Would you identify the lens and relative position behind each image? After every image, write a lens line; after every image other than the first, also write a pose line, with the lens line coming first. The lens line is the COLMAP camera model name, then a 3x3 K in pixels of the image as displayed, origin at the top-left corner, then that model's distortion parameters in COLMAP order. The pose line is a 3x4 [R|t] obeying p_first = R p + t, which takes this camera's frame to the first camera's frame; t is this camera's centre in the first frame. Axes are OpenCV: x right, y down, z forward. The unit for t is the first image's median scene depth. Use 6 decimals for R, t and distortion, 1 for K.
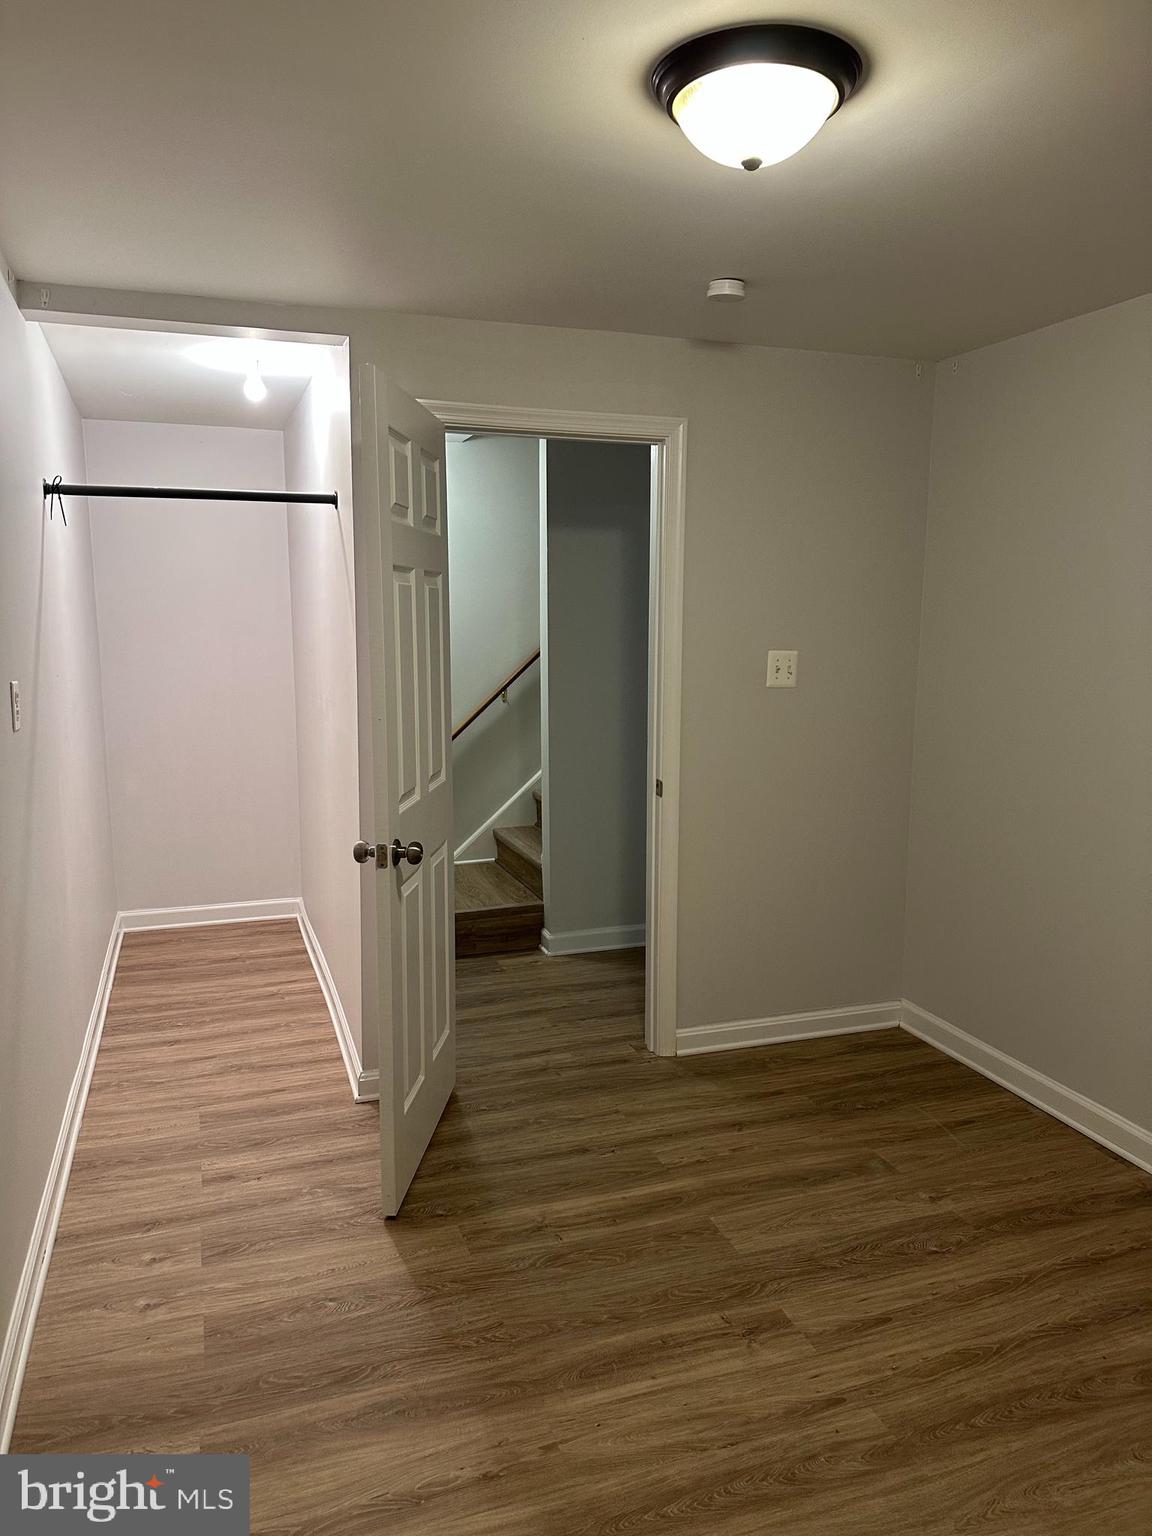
lens RADIAL K [[1073.1, 0, 578.2], [0, 1073.1, 775.3], [0, 0, 1]] dist [0.004400, -0.006178]
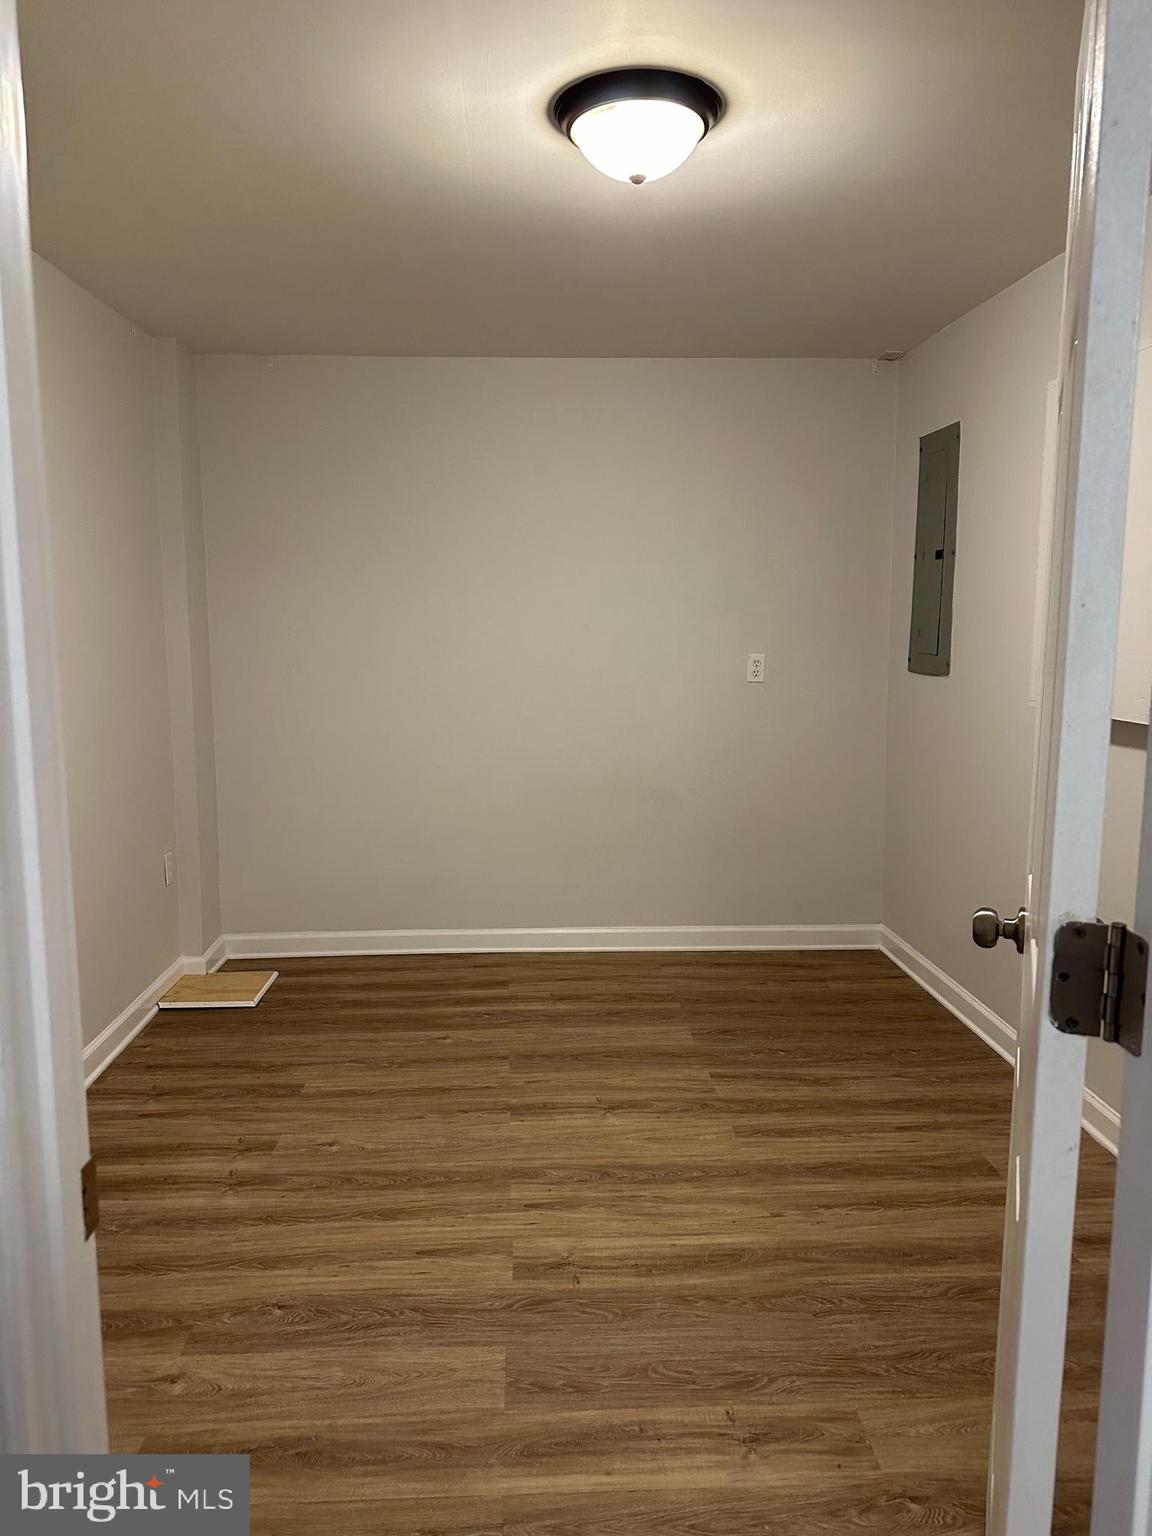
lens RADIAL K [[1073.1, 0, 578.2], [0, 1073.1, 775.3], [0, 0, 1]] dist [0.004400, -0.006178]
pose [[-0.956767, -0.043184, 0.287633, -0.125475], [0.041617, 0.958415, 0.282327, -0.202876], [-0.287864, 0.282091, -0.915182, 1.816949]]
